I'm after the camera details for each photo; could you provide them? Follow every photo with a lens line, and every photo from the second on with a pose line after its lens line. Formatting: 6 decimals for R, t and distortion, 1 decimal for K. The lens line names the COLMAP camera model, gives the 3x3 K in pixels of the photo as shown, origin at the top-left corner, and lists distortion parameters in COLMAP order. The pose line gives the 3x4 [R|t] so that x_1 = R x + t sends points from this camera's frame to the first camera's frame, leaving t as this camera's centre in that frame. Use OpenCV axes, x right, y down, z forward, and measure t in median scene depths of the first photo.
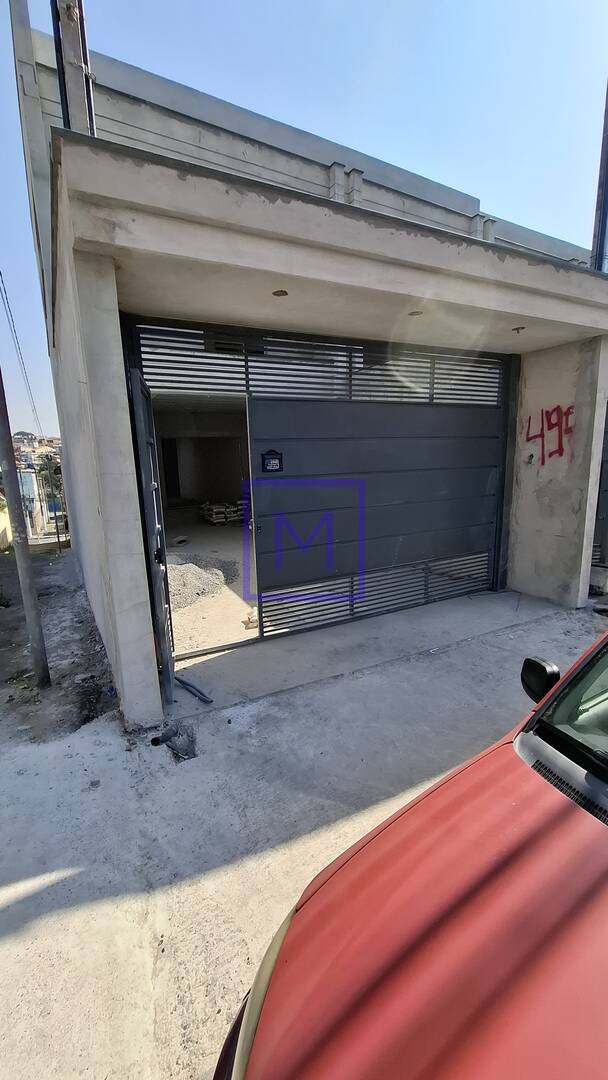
lens RADIAL K [[429.7, 0, 302.3], [0, 429.7, 544.9], [0, 0, 1]] dist [-0.005187, 0.002175]
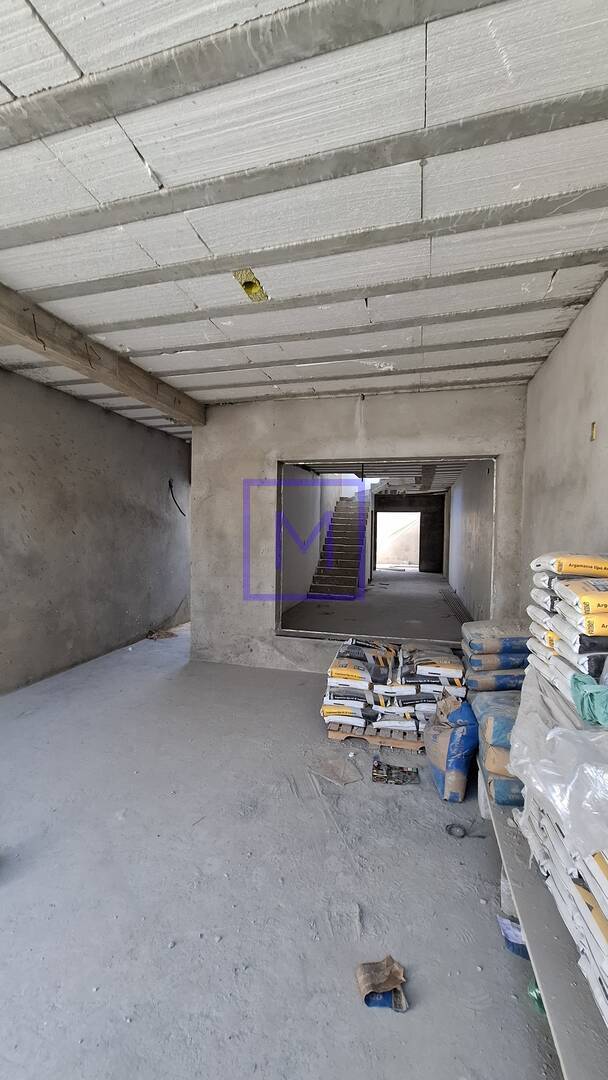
lens RADIAL K [[429.7, 0, 302.3], [0, 429.7, 544.9], [0, 0, 1]] dist [-0.005187, 0.002175]
pose [[0.712410, 0.065506, -0.698699, -0.018013], [-0.172719, 0.981374, -0.084101, -0.143715], [0.680176, 0.180593, 0.710455, 0.753945]]
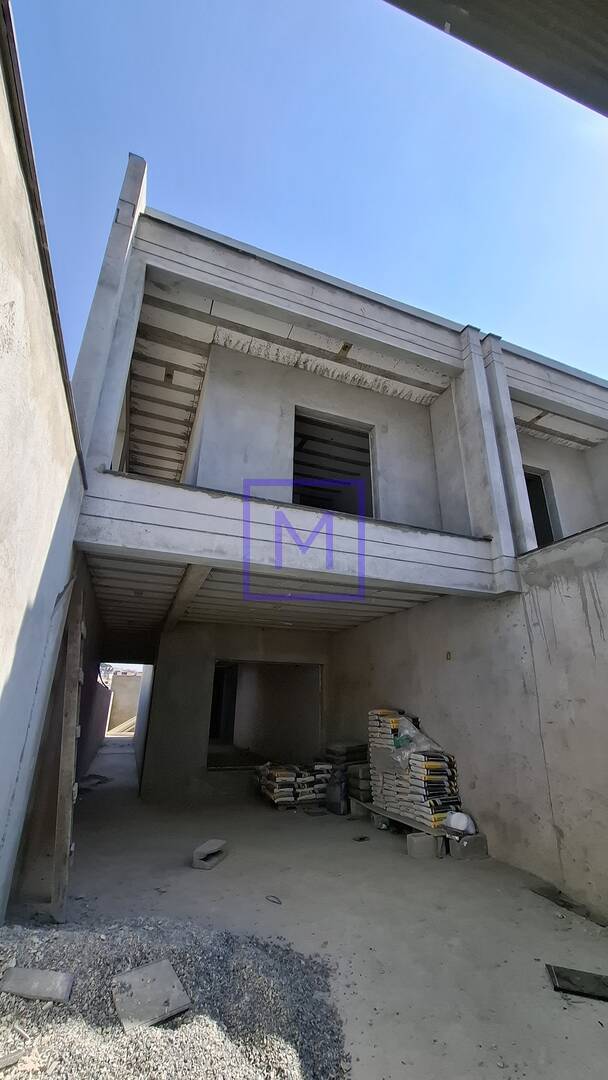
lens RADIAL K [[429.7, 0, 302.3], [0, 429.7, 544.9], [0, 0, 1]] dist [-0.005187, 0.002175]
pose [[0.988825, -0.005179, -0.148988, -0.076859], [-0.073899, 0.850938, -0.520041, -0.049159], [0.129473, 0.525240, 0.841047, 0.310687]]
